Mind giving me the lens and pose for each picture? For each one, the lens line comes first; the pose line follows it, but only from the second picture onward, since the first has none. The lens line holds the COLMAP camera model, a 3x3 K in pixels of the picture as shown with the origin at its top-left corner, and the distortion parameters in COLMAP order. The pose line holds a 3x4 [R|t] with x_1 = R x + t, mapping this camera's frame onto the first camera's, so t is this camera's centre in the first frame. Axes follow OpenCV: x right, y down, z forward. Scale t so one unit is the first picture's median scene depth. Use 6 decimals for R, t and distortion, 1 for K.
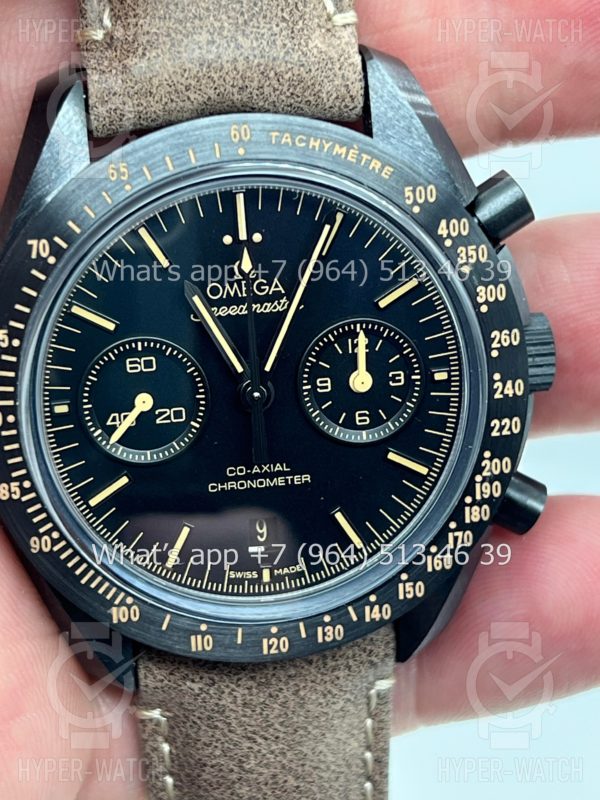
lens RADIAL K [[1705.7, 0, 291.7], [0, 1705.7, 413.7], [0, 0, 1]] dist [0.174525, 0.000000]
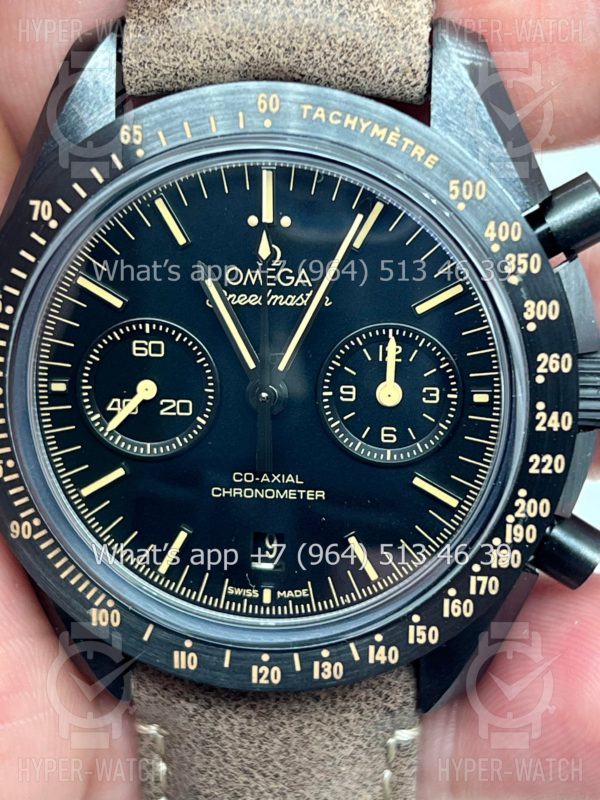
lens RADIAL K [[1705.7, 0, 314.9], [0, 1705.7, 408.3], [0, 0, 1]] dist [0.174525, 0.000000]
pose [[0.974667, 0.113259, -0.192863, 0.176572], [-0.114078, 0.993448, 0.006892, -0.013316], [0.192379, 0.015284, 0.981202, 0.120163]]
